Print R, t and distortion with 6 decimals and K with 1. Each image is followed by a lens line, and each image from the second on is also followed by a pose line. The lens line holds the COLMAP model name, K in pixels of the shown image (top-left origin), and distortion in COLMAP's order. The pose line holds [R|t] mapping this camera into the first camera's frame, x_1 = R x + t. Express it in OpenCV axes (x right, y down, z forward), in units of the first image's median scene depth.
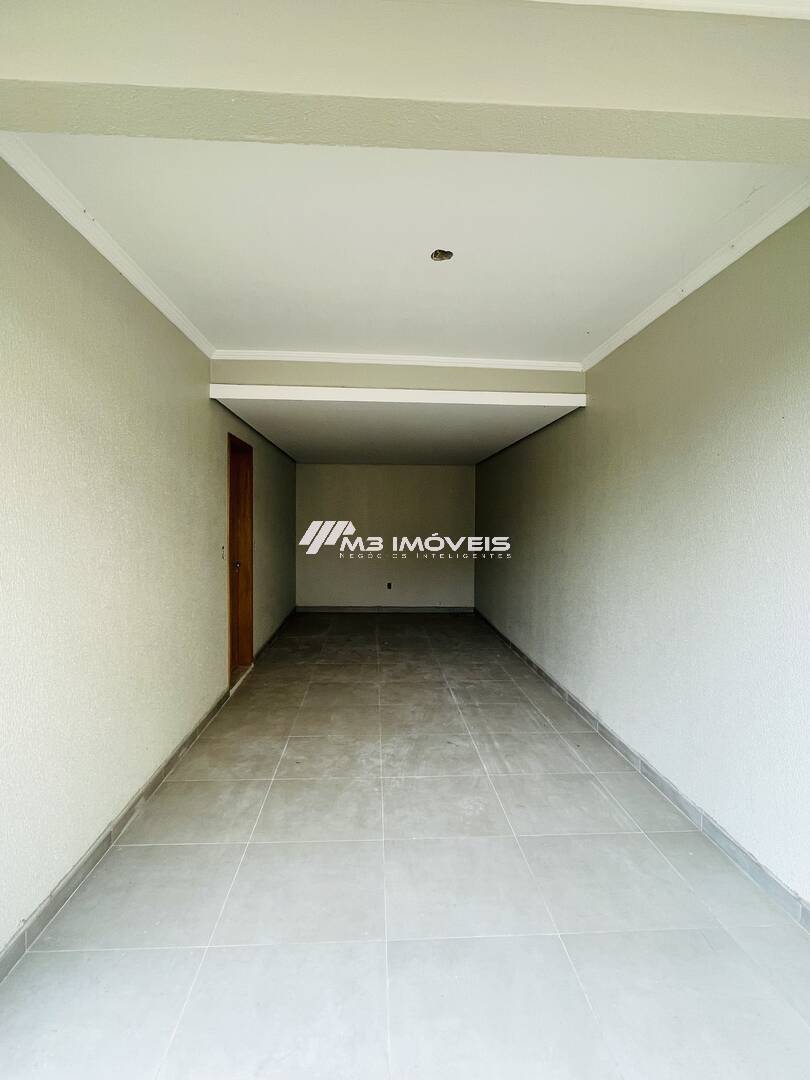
lens RADIAL K [[543.8, 0, 405.0], [0, 543.8, 540.0], [0, 0, 1]] dist [-0.003082, -0.000451]
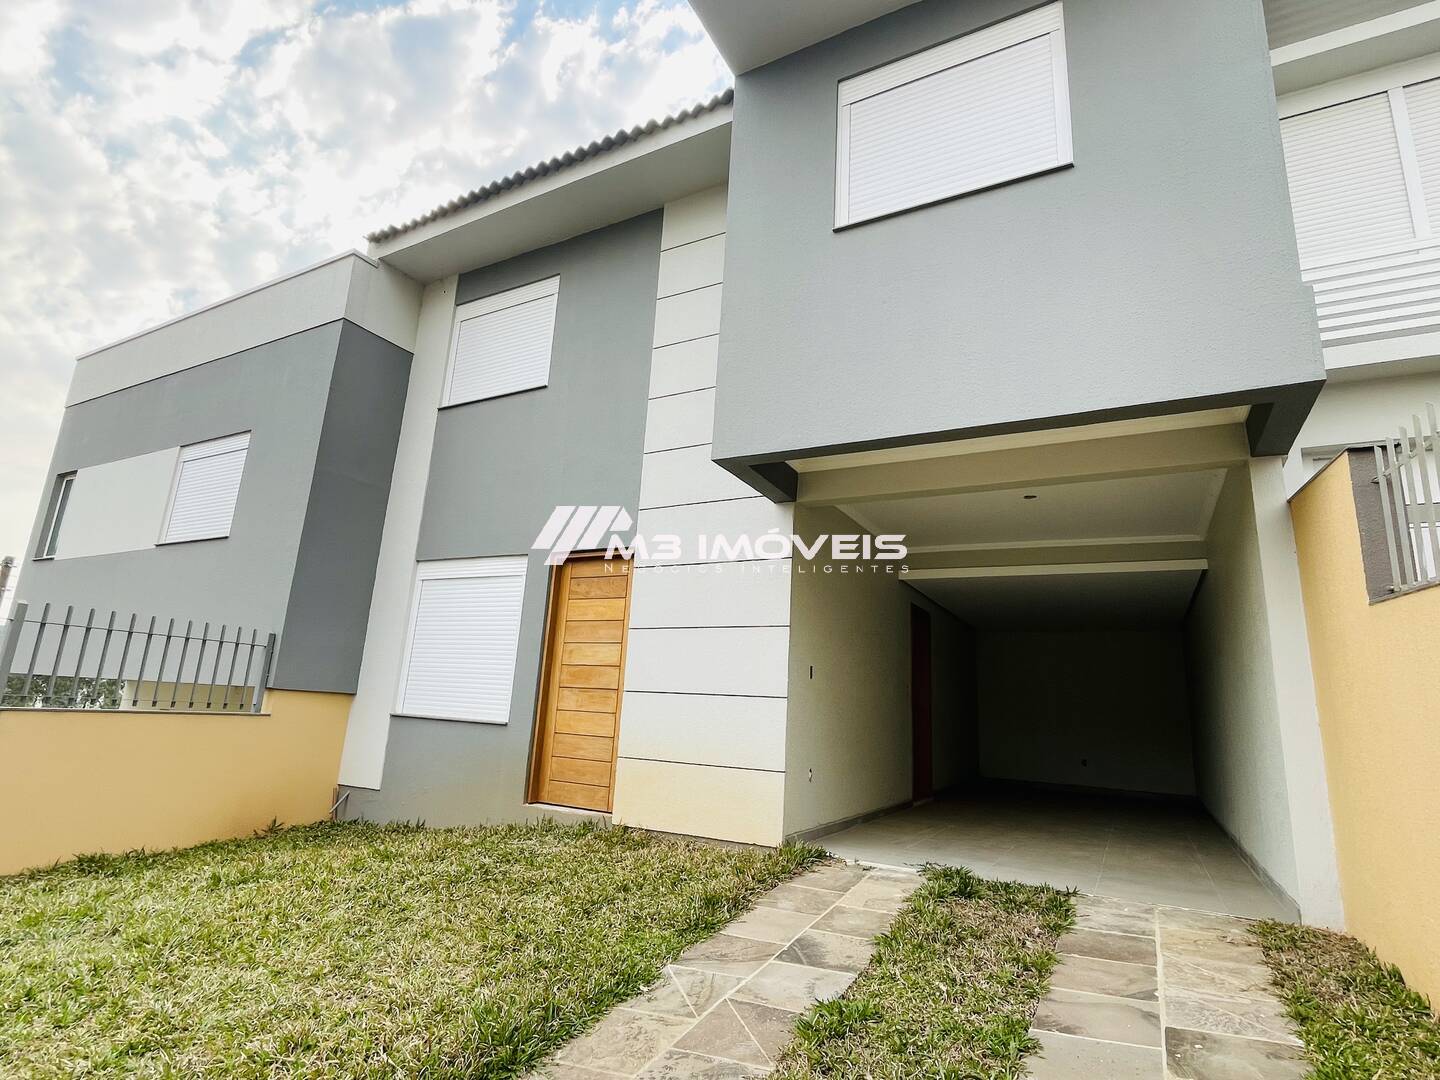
lens RADIAL K [[725.1, 0, 720.0], [0, 725.1, 540.0], [0, 0, 1]] dist [-0.003082, -0.000451]
pose [[0.852987, -0.080376, -0.515707, 0.225328], [-0.062327, 0.965315, -0.253540, 0.150305], [0.518198, 0.248408, 0.818391, -0.811067]]
